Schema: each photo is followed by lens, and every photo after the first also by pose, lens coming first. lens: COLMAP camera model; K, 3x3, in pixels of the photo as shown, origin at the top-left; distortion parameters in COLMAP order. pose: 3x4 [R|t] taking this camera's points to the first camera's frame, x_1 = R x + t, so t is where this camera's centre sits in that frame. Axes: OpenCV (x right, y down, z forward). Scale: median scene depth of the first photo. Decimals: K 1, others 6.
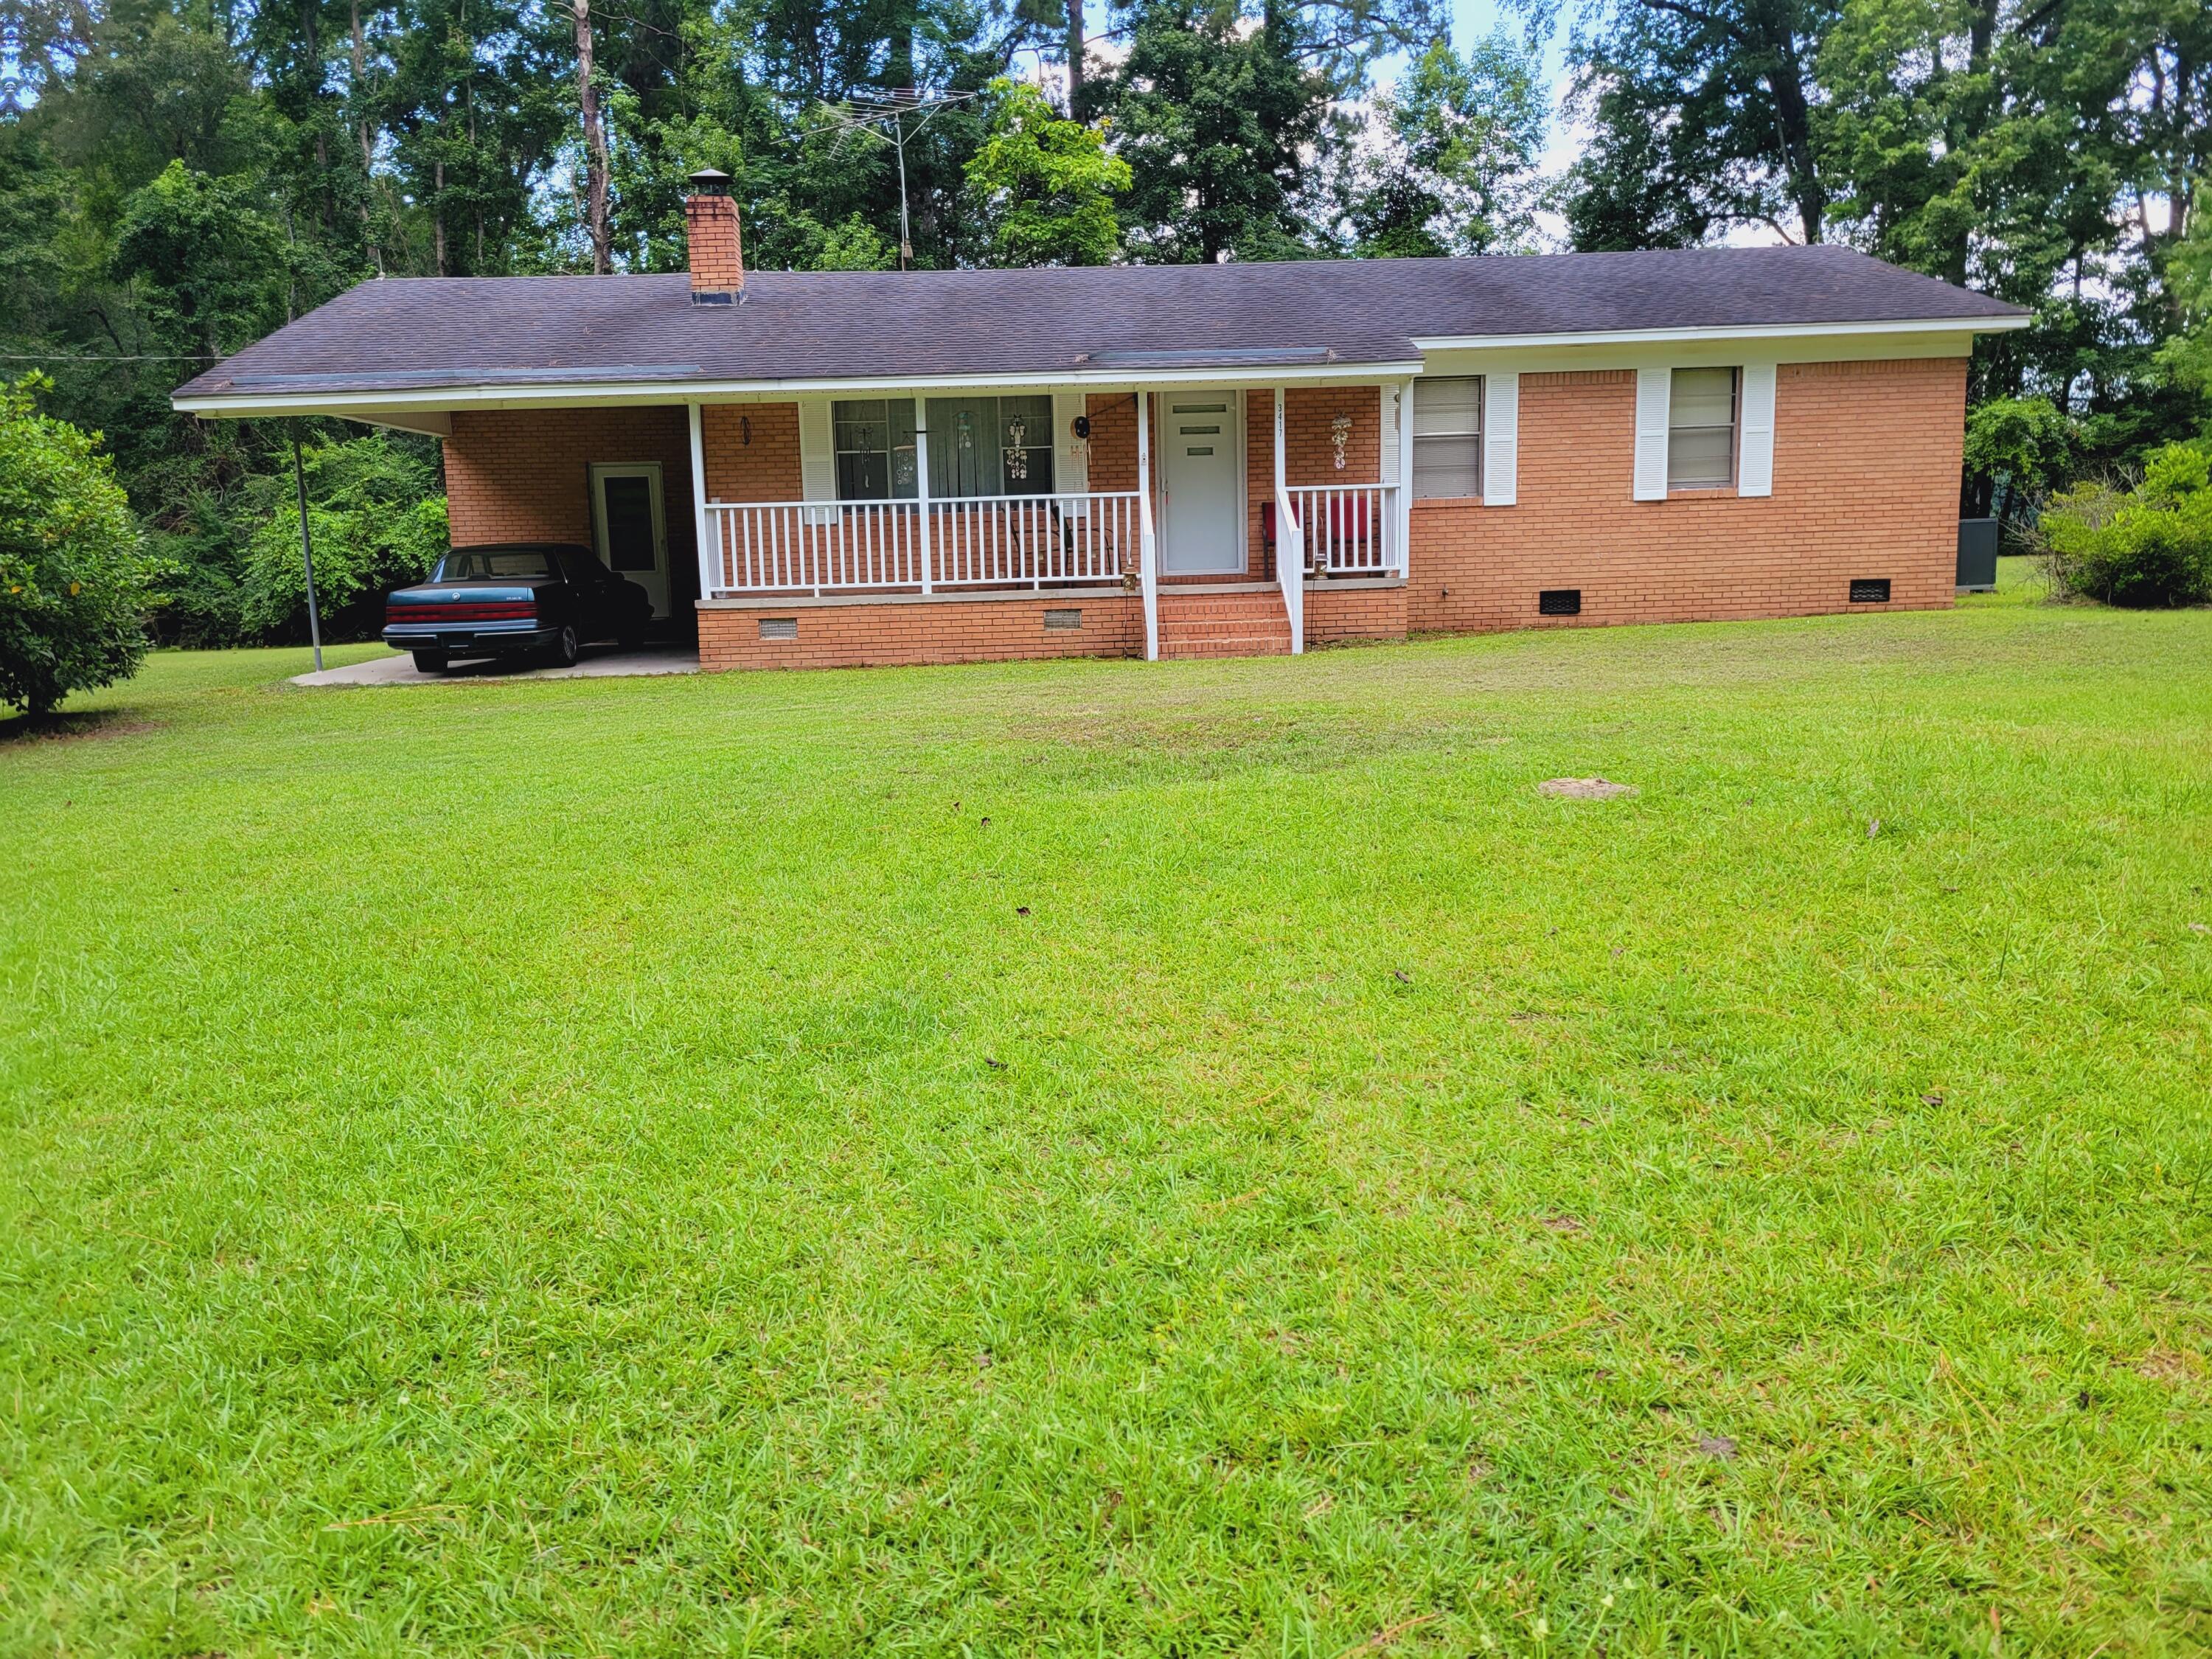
lens RADIAL K [[1764.2, 0, 1106.0], [0, 1764.2, 829.5], [0, 0, 1]] dist [0.086392, -0.089042]
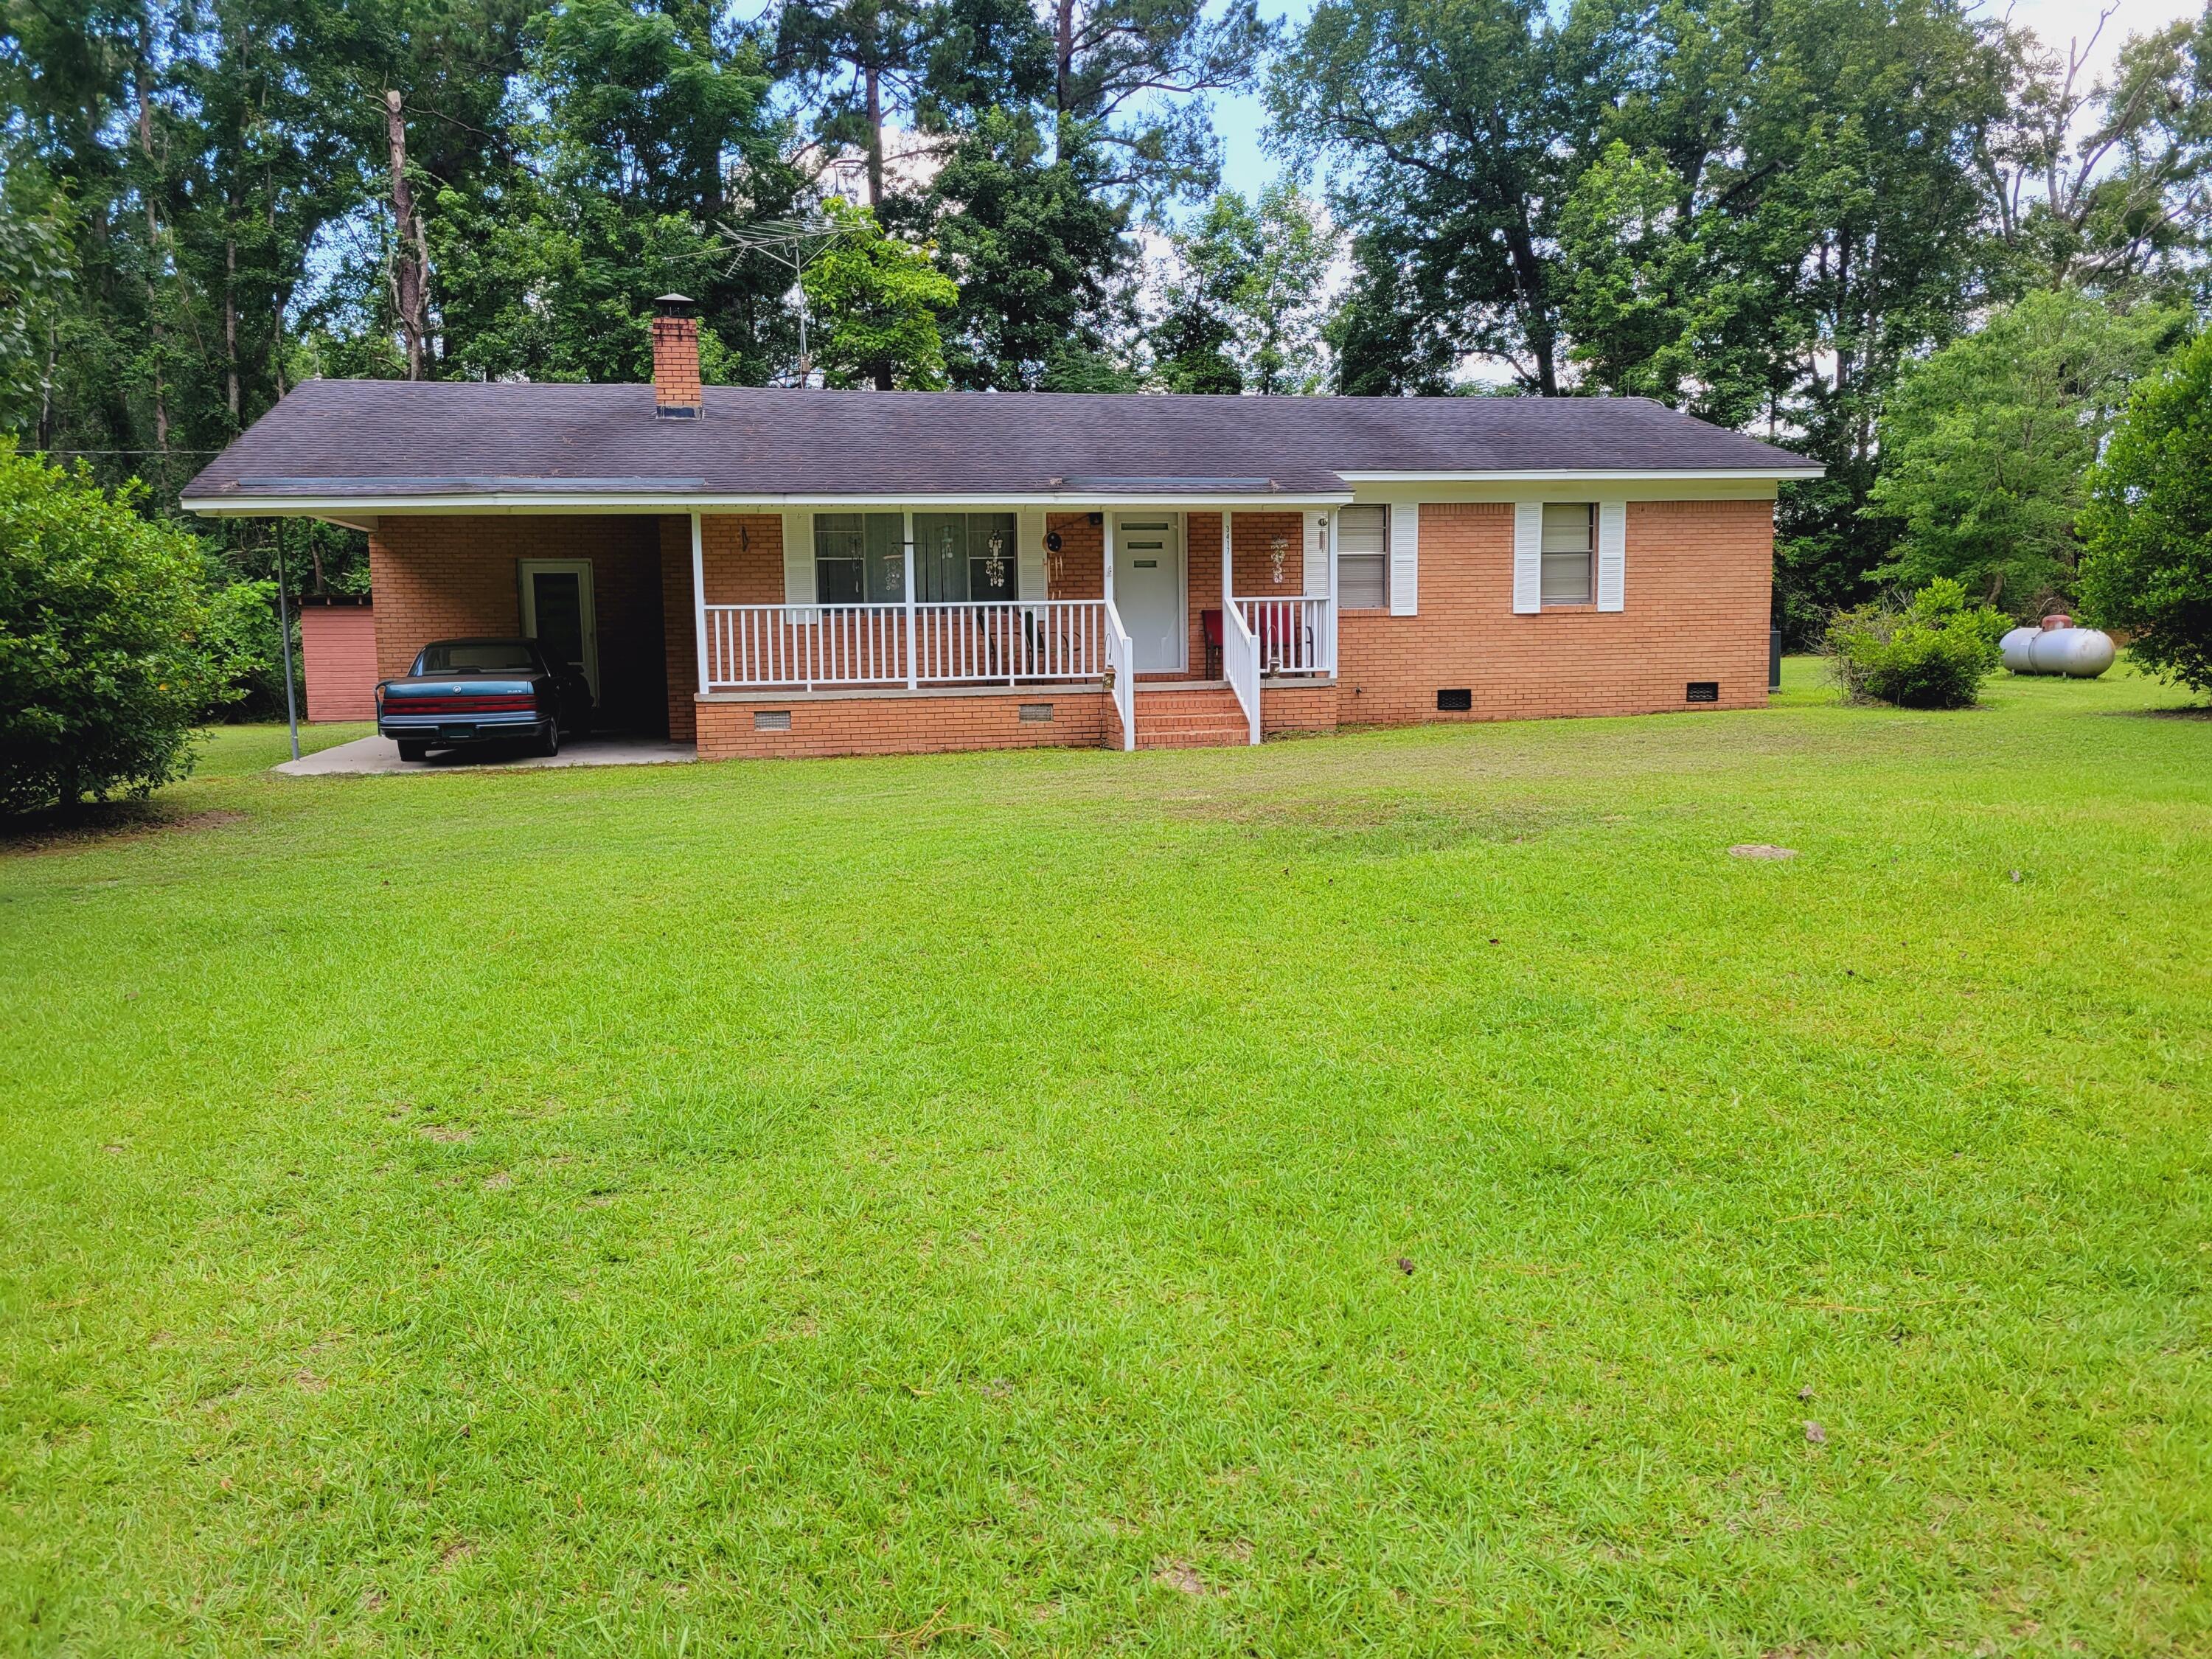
lens RADIAL K [[1764.2, 0, 1106.0], [0, 1764.2, 829.5], [0, 0, 1]] dist [0.086392, -0.089042]
pose [[0.984978, -0.007969, 0.172495, -0.166006], [0.016044, 0.998837, -0.045469, 0.004890], [-0.171932, 0.047554, 0.983960, -0.088974]]
